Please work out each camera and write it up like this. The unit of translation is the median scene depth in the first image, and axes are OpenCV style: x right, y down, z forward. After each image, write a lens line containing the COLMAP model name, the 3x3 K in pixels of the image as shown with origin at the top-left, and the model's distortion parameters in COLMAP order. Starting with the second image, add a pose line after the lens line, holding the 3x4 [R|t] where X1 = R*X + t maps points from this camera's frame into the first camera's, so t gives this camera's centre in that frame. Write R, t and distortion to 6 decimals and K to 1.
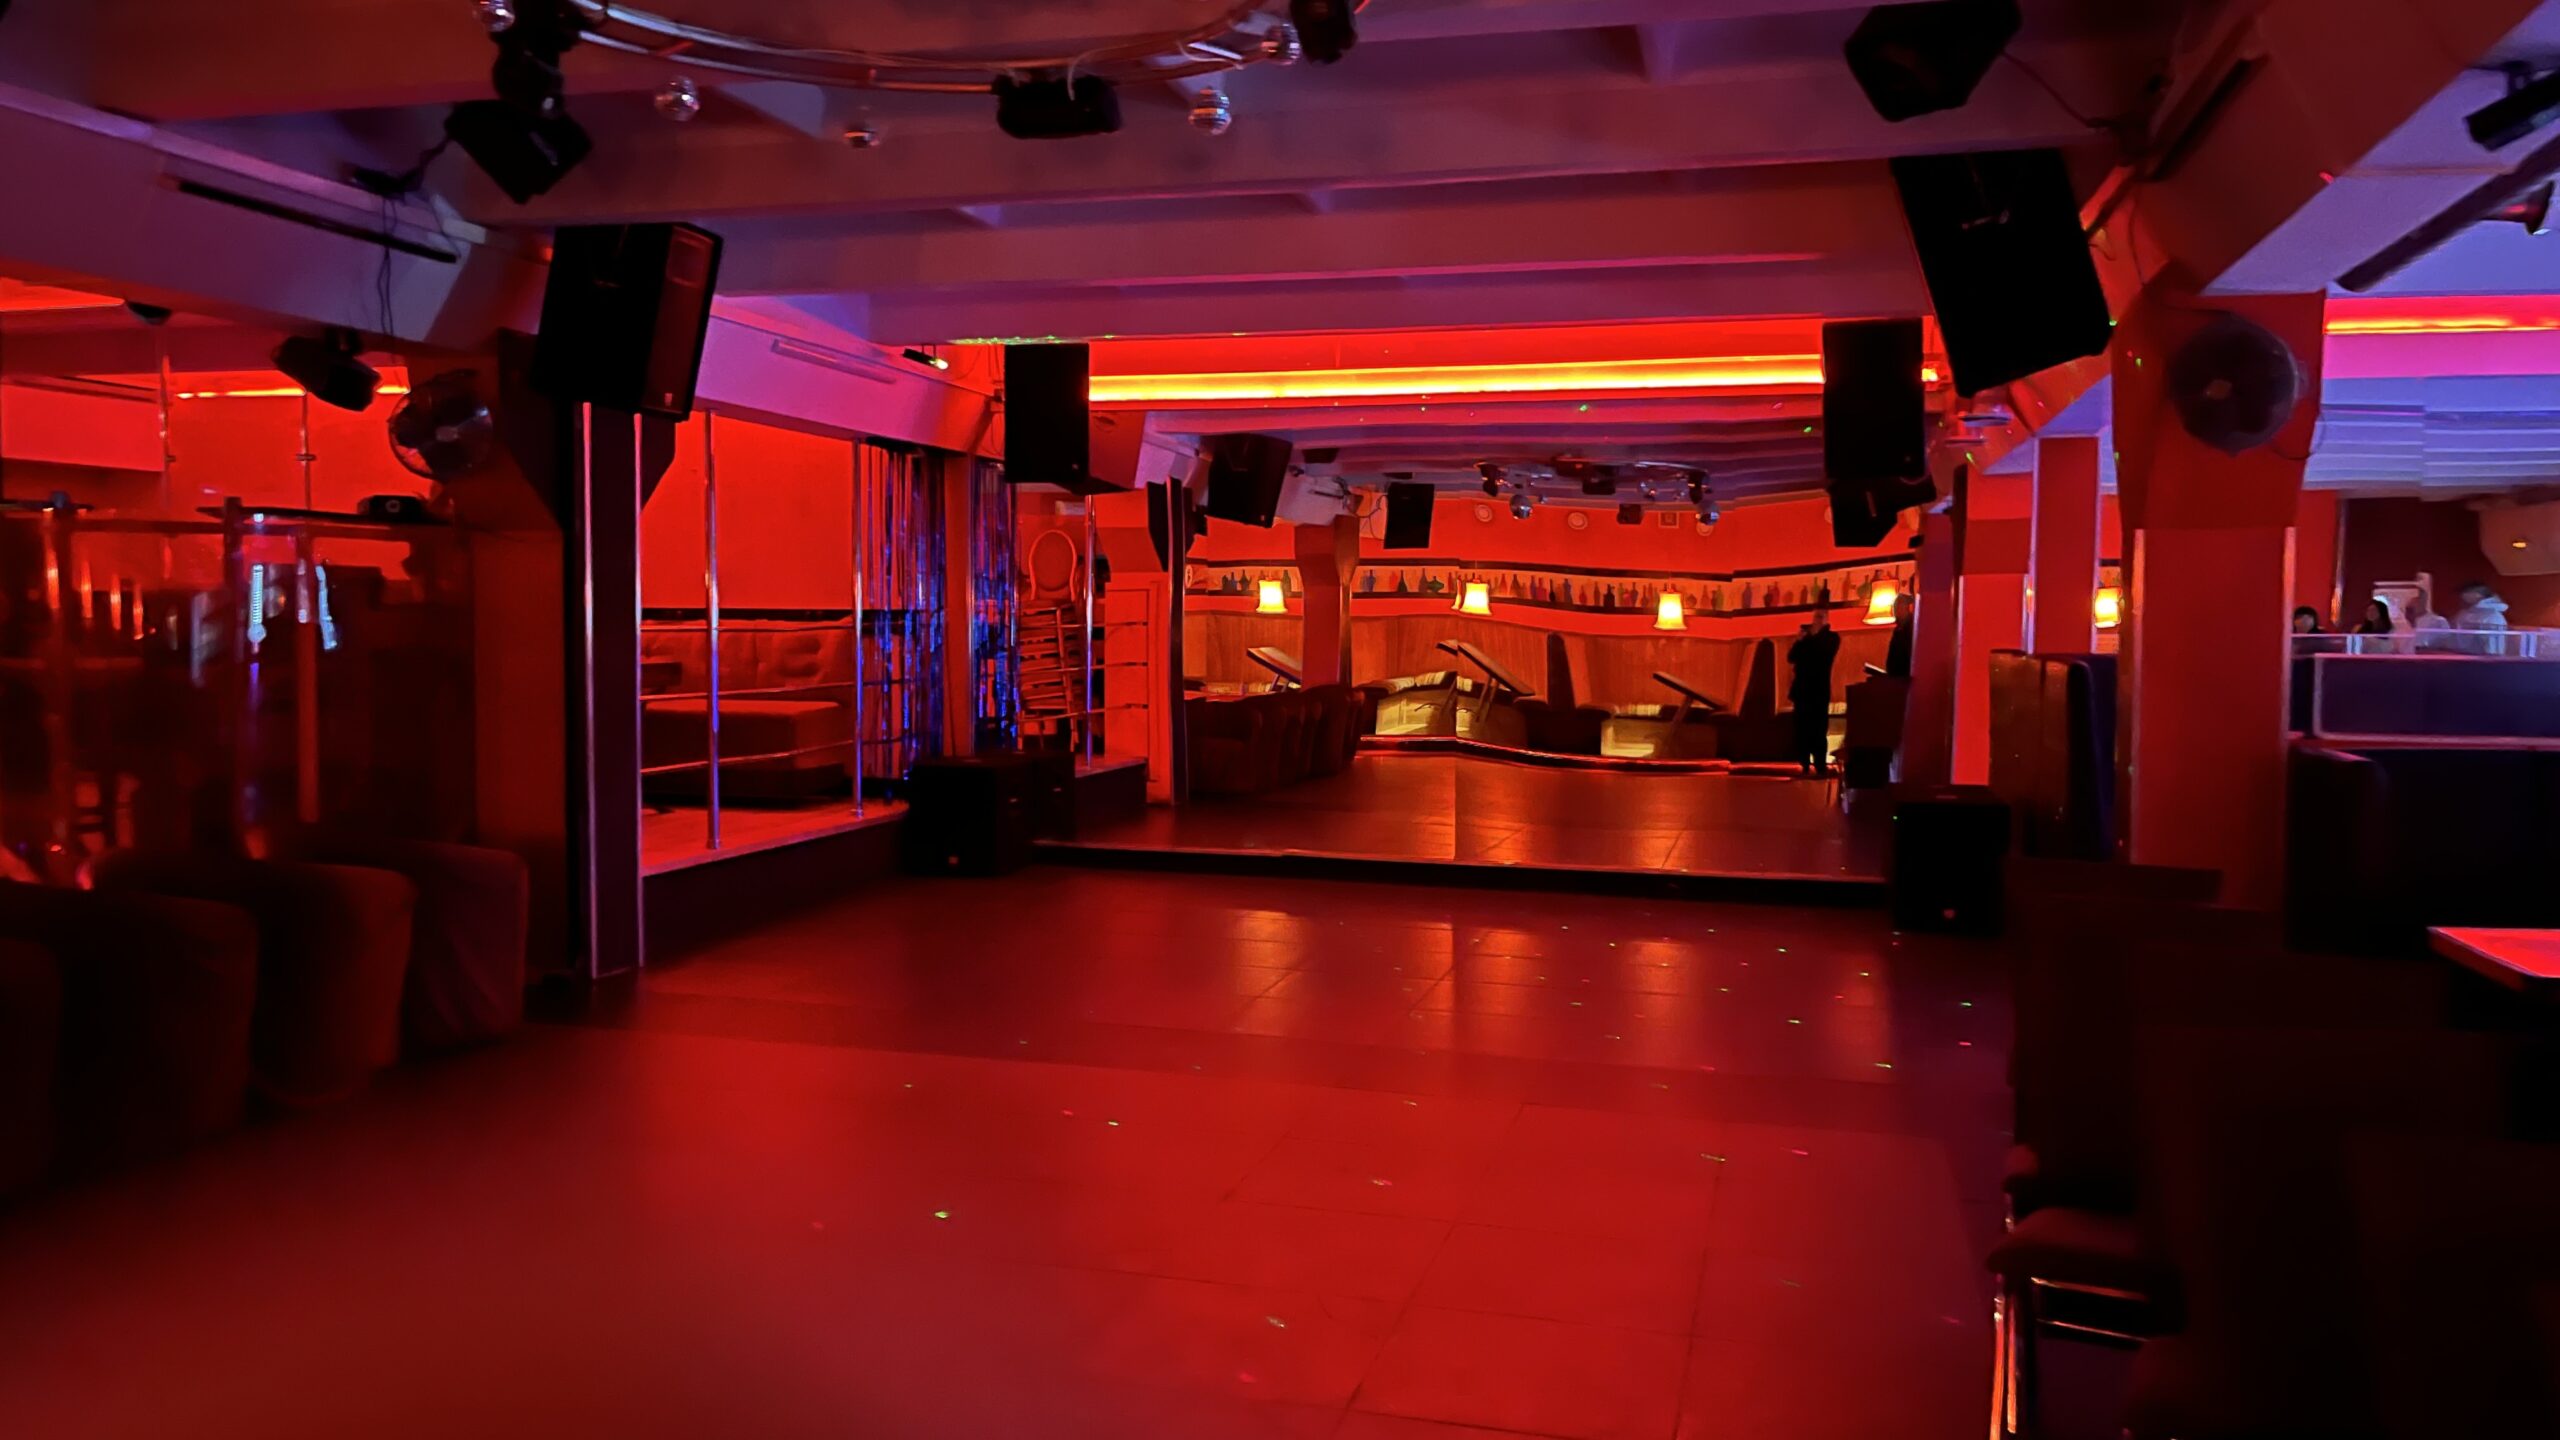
lens RADIAL K [[1935.3, 0, 1251.2], [0, 1935.3, 713.6], [0, 0, 1]] dist [0.071073, -0.093282]
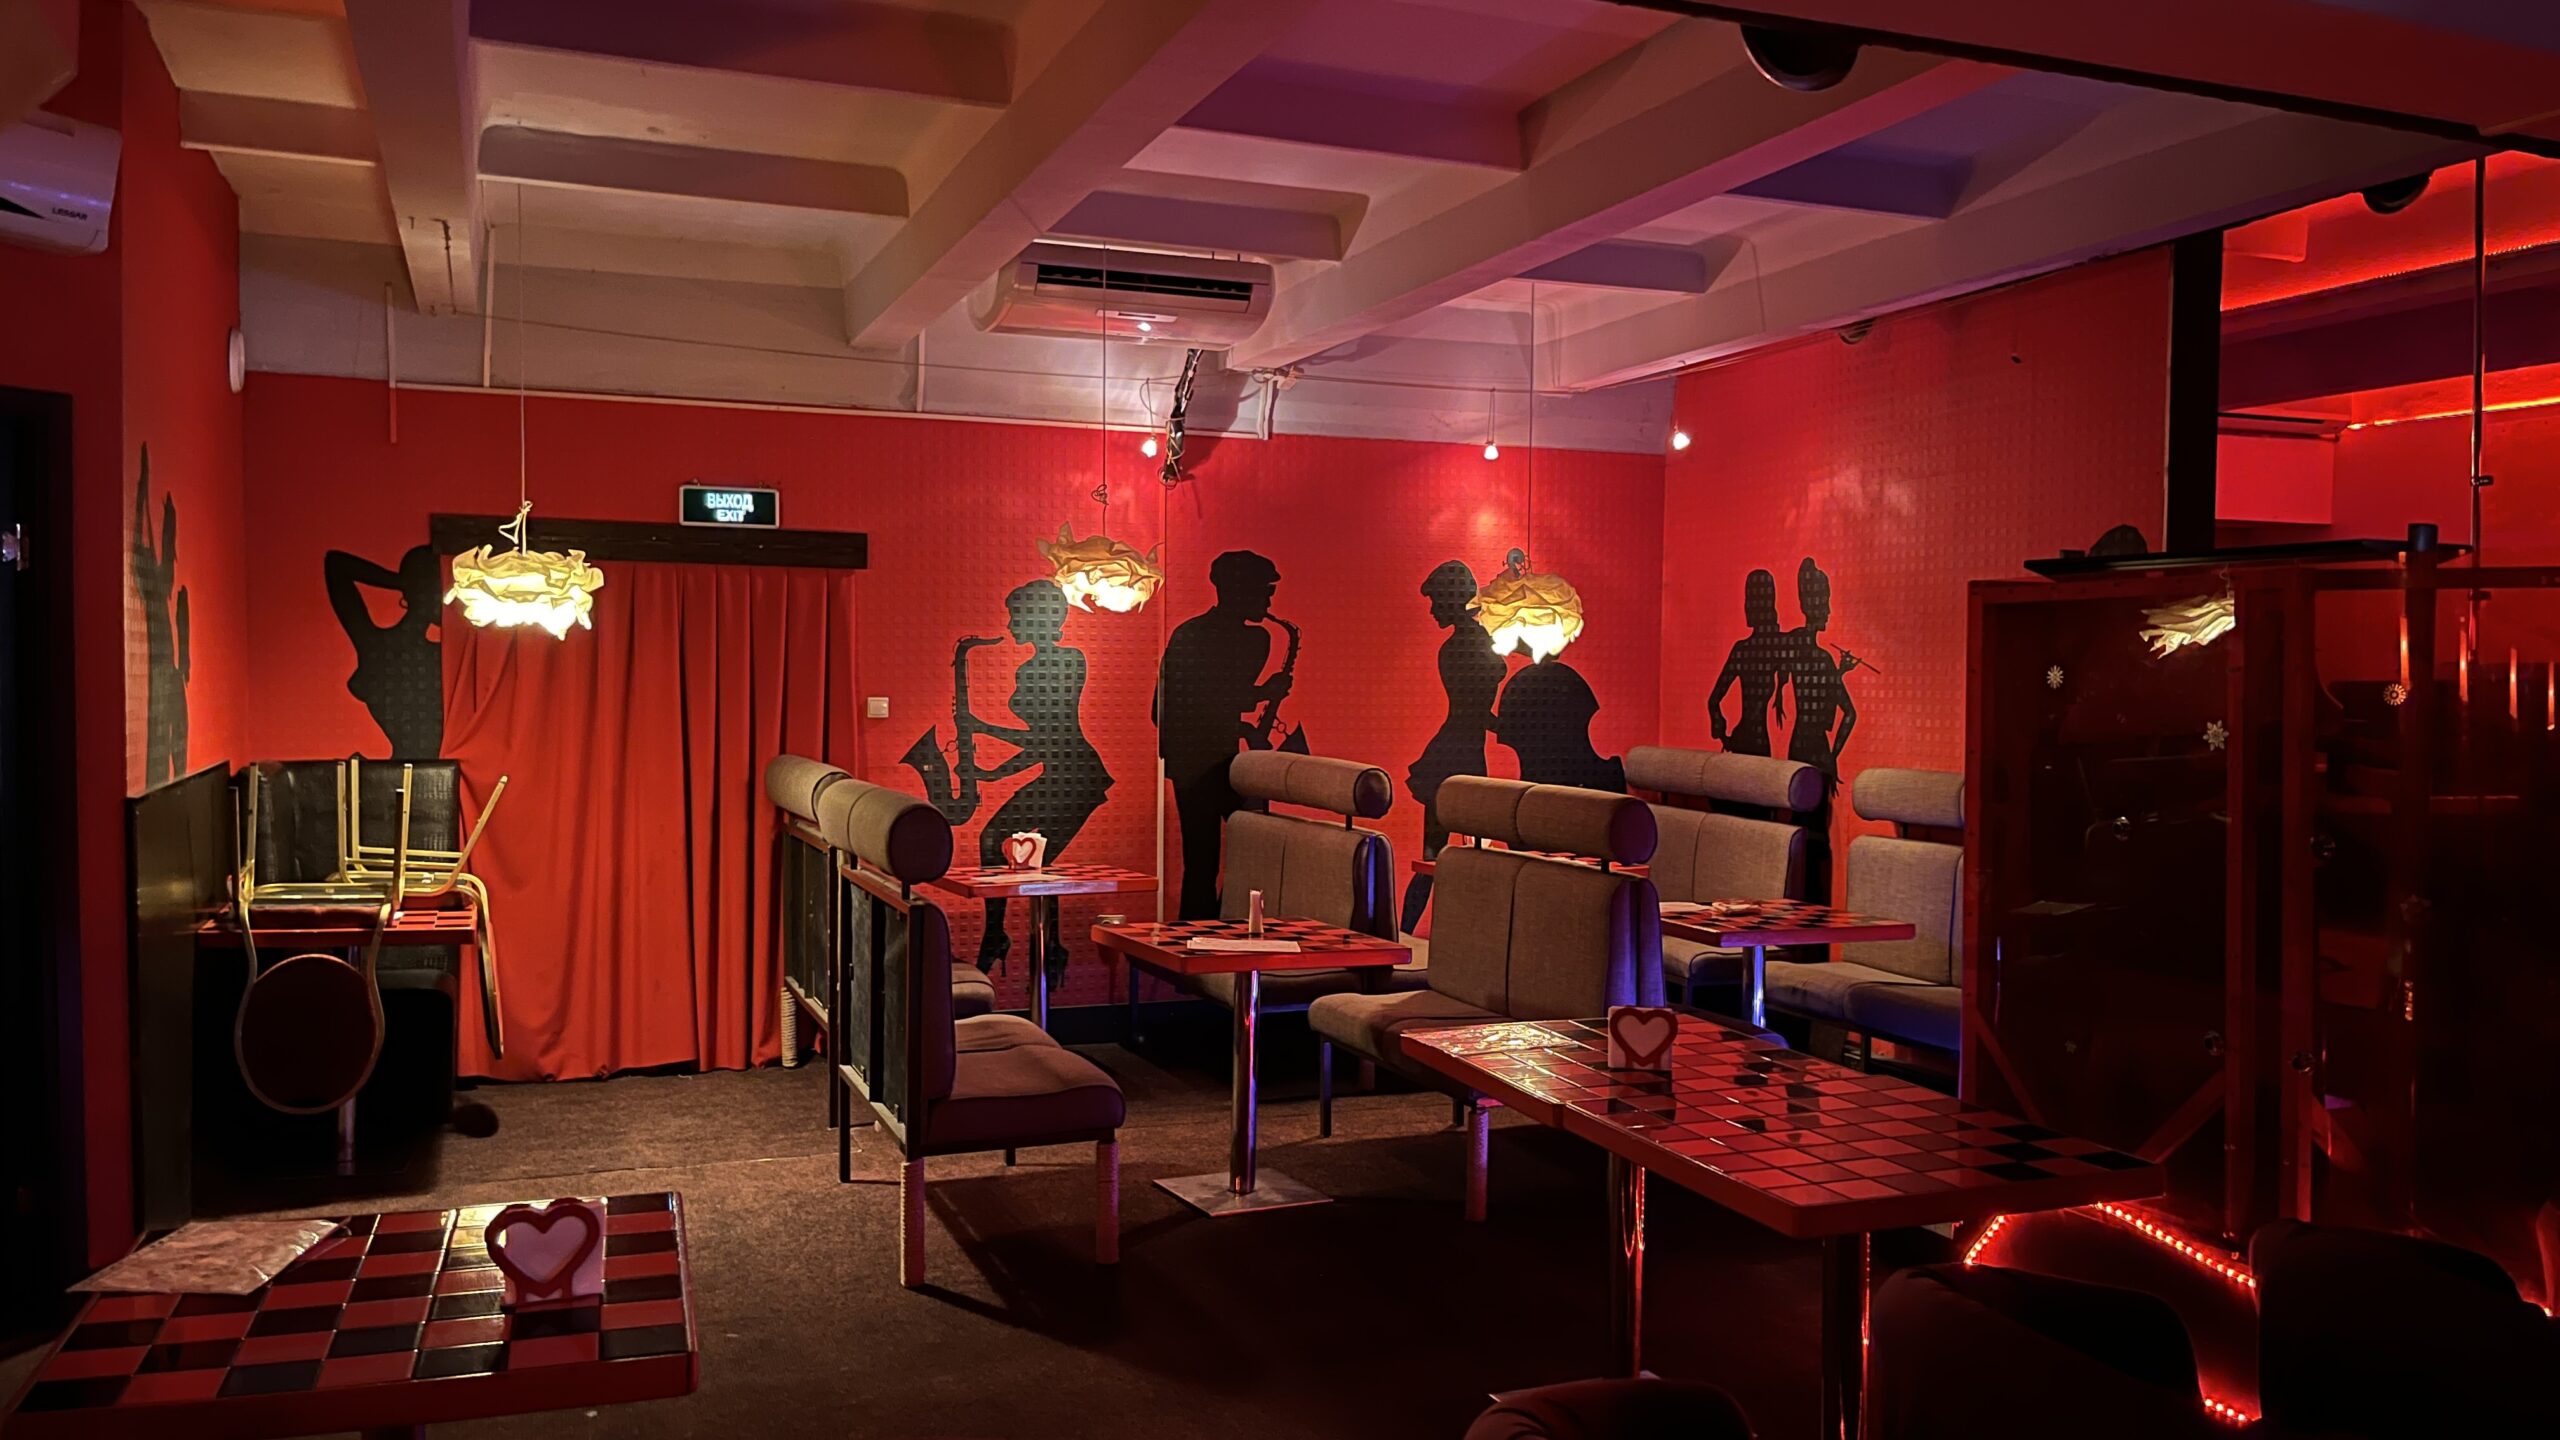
lens RADIAL K [[1935.3, 0, 1302.7], [0, 1935.3, 752.0], [0, 0, 1]] dist [0.071073, -0.093282]
pose [[0.612567, 0.031507, -0.789791, -0.254963], [-0.044451, 0.998997, 0.005376, -0.022952], [0.789168, 0.031814, 0.613353, 0.266954]]
